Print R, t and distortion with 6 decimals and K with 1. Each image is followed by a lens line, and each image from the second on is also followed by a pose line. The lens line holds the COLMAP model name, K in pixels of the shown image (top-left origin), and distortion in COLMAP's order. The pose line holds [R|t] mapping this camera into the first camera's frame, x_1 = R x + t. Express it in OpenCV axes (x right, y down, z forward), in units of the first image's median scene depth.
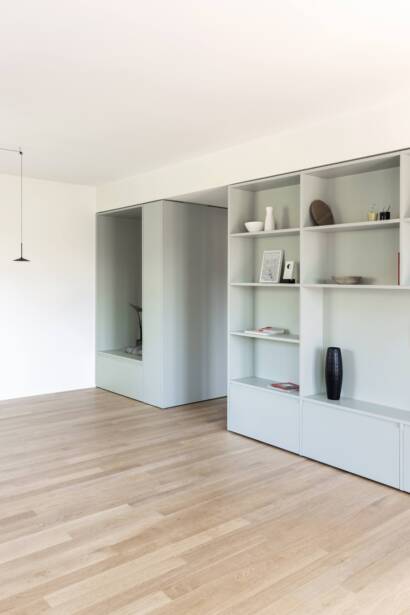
lens RADIAL K [[505.2, 0, 202.6], [0, 505.2, 306.1], [0, 0, 1]] dist [0.026740, -0.014331]
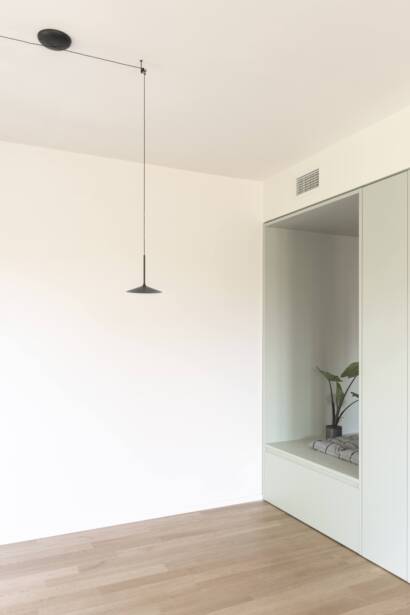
lens RADIAL K [[505.2, 0, 204.0], [0, 505.2, 303.2], [0, 0, 1]] dist [0.026740, -0.014331]
pose [[0.969177, -0.037713, -0.243463, -0.127995], [0.012189, 0.994344, -0.105504, -0.020941], [0.246065, 0.099284, 0.964155, 0.378240]]
